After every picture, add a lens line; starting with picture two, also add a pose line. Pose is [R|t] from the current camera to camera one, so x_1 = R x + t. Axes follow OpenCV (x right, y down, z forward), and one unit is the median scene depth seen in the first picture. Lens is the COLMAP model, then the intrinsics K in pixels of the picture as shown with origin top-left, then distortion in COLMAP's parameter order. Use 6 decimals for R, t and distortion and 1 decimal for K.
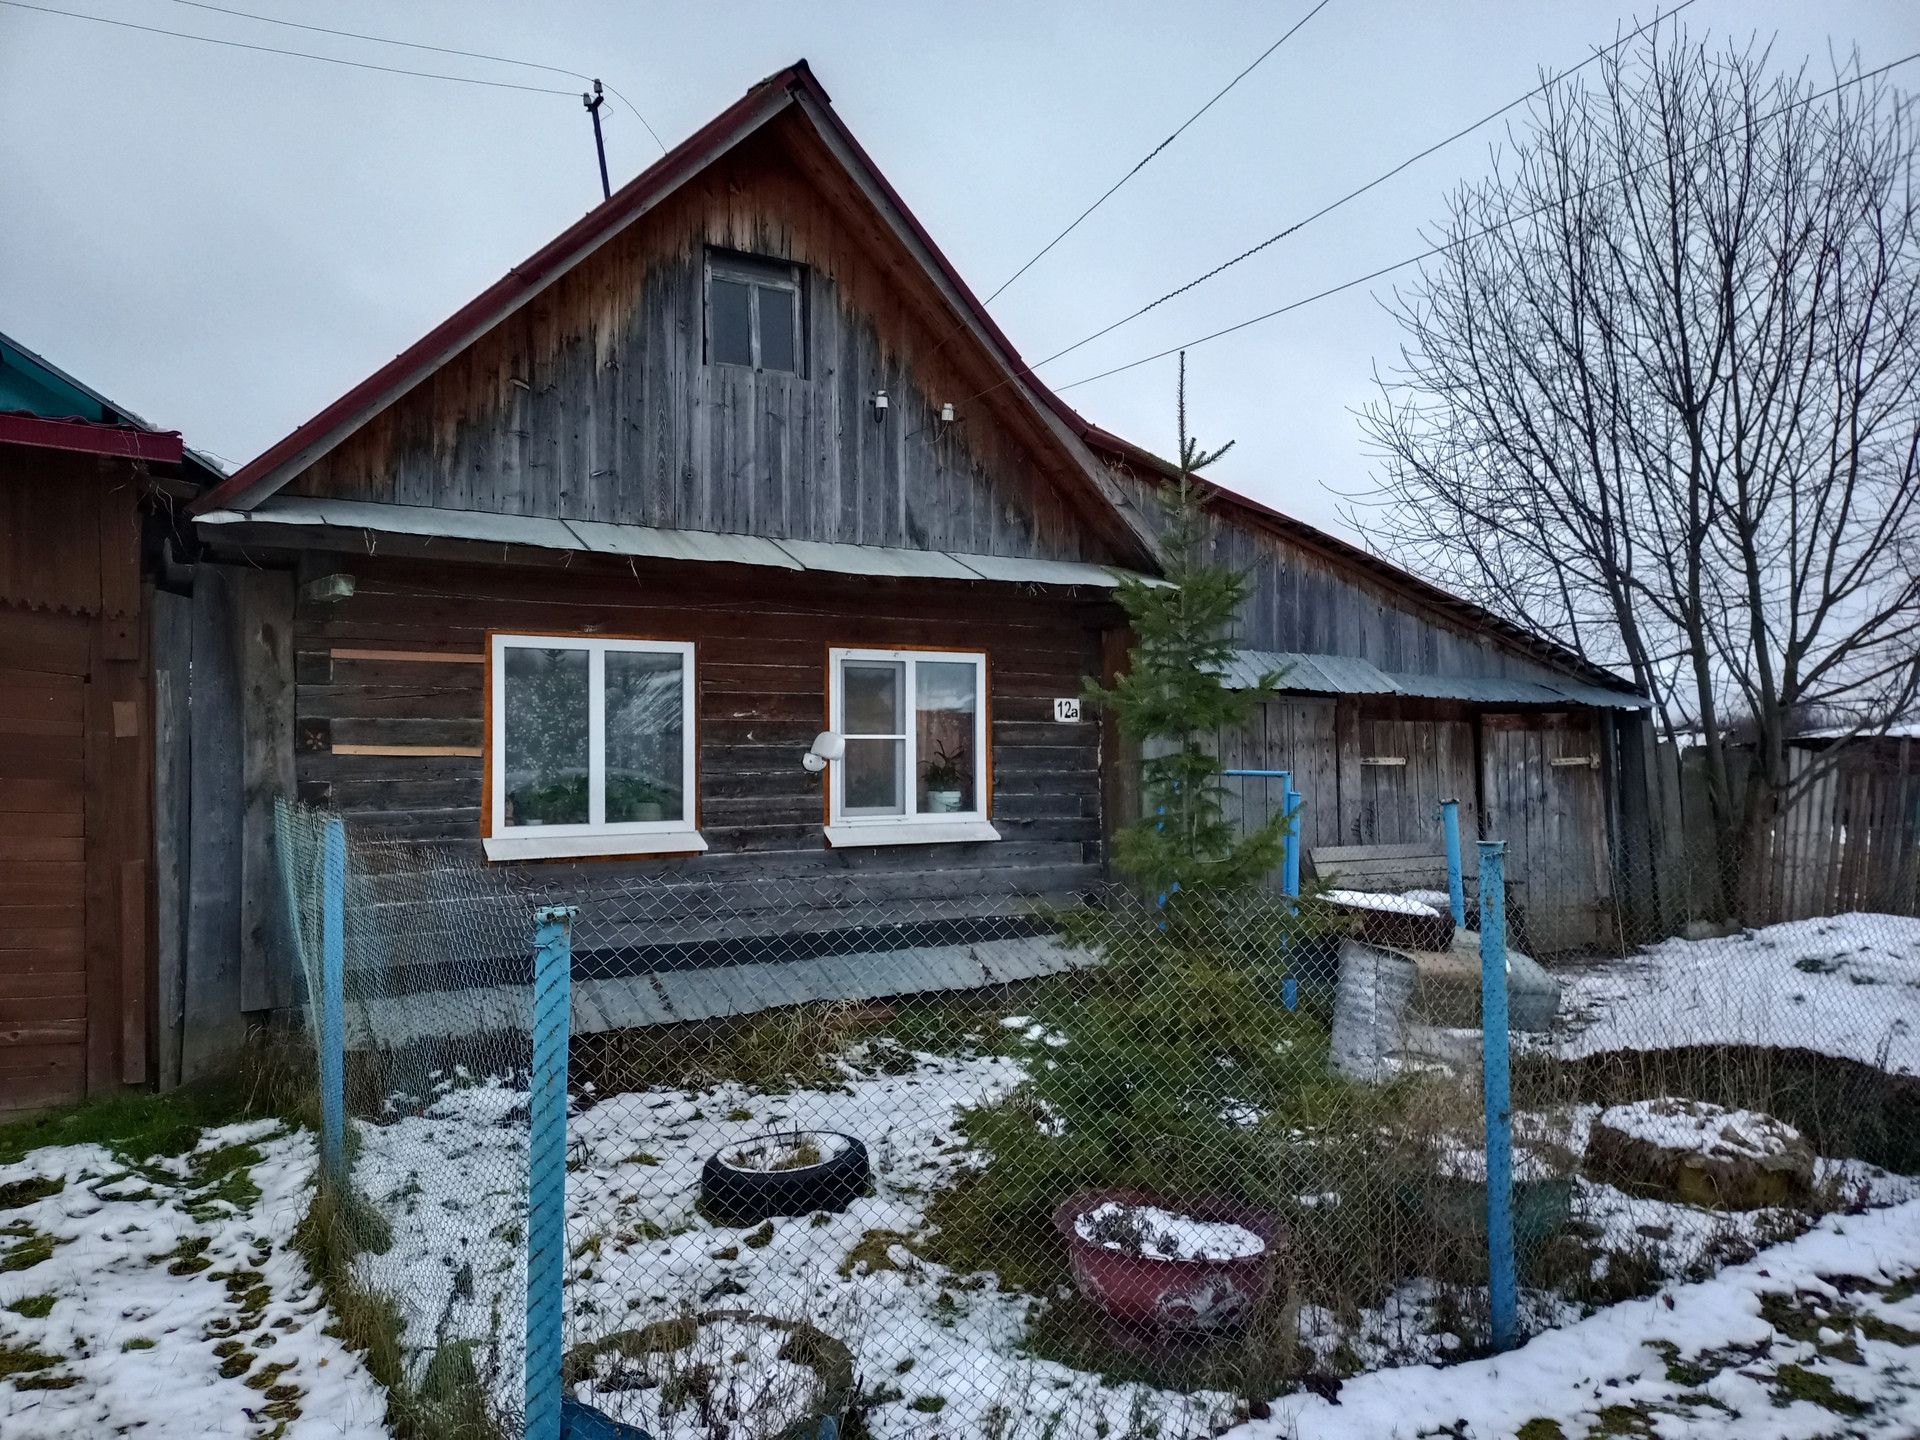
lens RADIAL K [[1393.8, 0, 953.3], [0, 1393.8, 752.6], [0, 0, 1]] dist [0.063038, -0.074153]
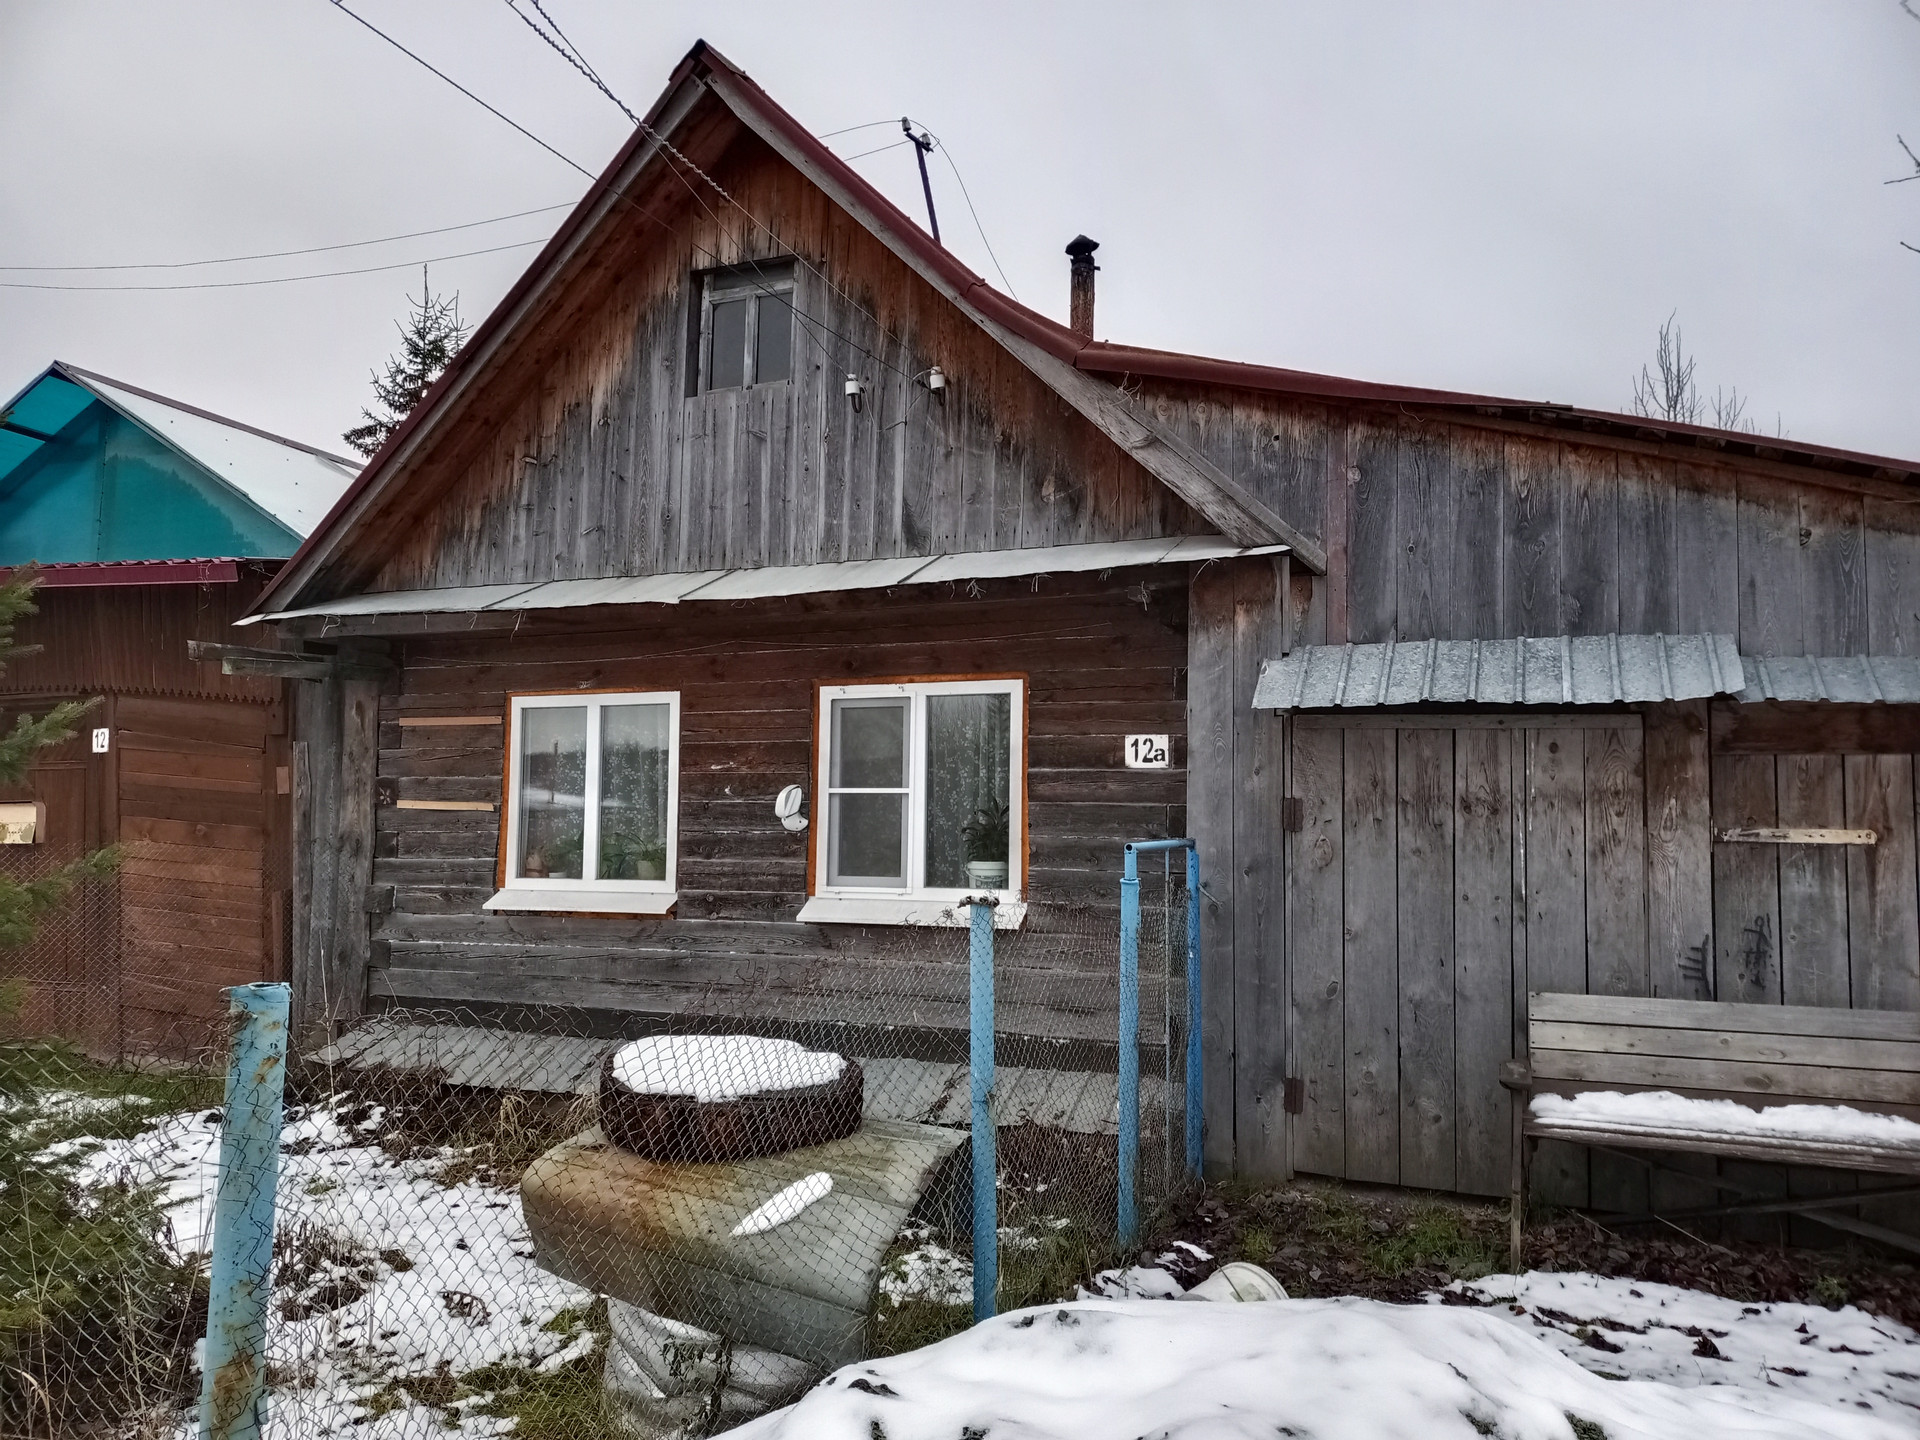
lens RADIAL K [[1393.8, 0, 950.0], [0, 1393.8, 745.4], [0, 0, 1]] dist [0.063038, -0.074153]
pose [[0.598920, -0.032496, -0.800149, 0.663007], [-0.007658, 0.998898, -0.046300, -0.000383], [0.800772, 0.033858, 0.598011, 0.574835]]
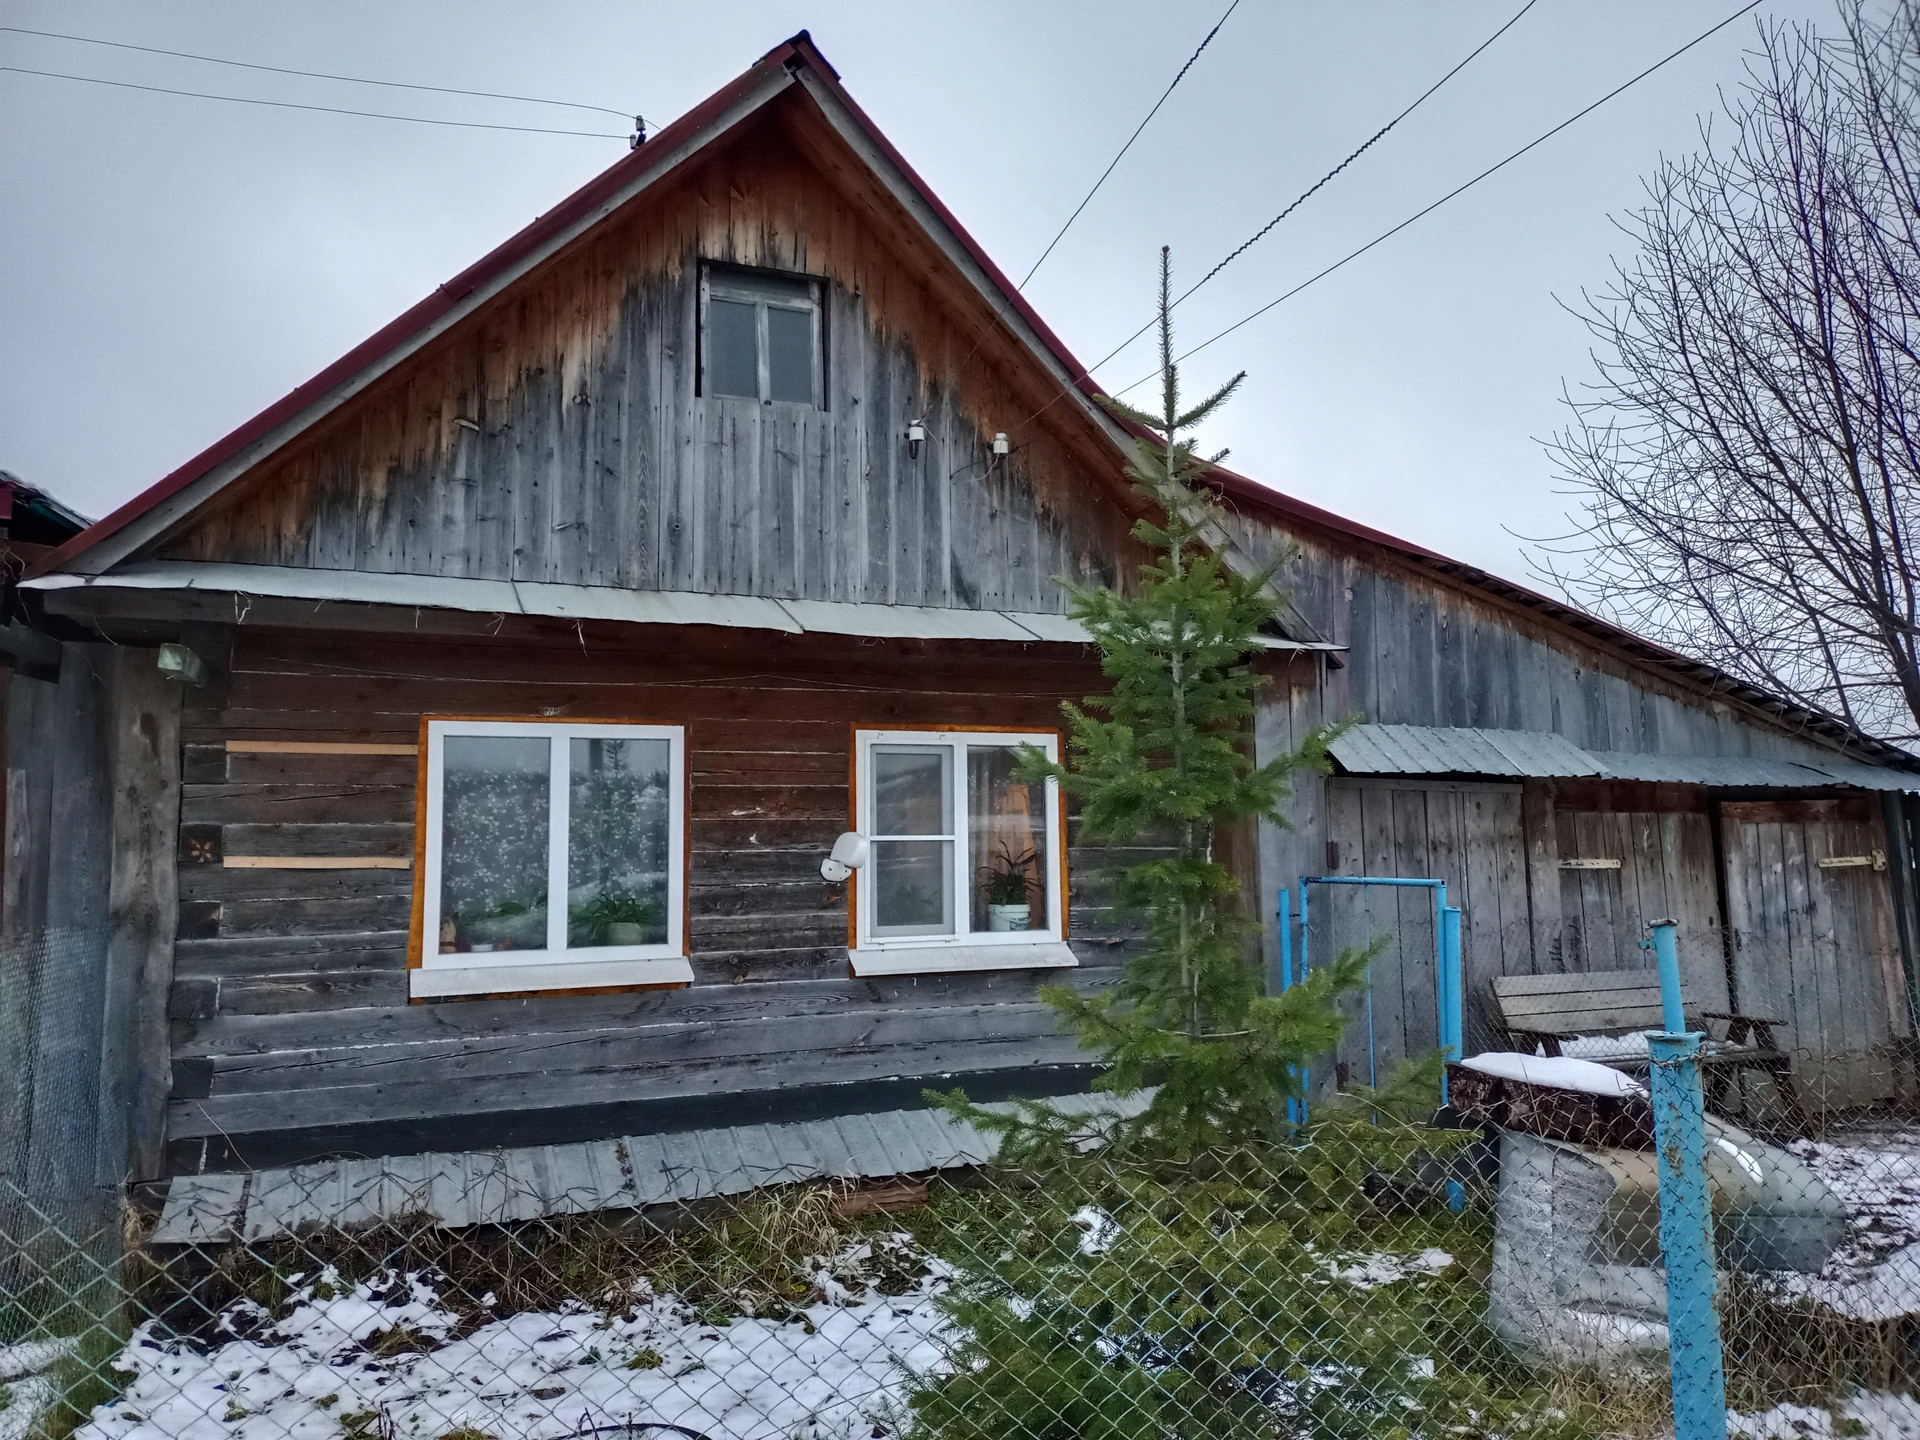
lens RADIAL K [[1393.8, 0, 953.8], [0, 1393.8, 748.9], [0, 0, 1]] dist [0.063038, -0.074153]
pose [[0.988763, -0.019791, -0.148177, 0.092597], [0.008696, 0.997134, -0.075154, -0.002174], [0.149239, 0.073021, 0.986101, 0.207681]]
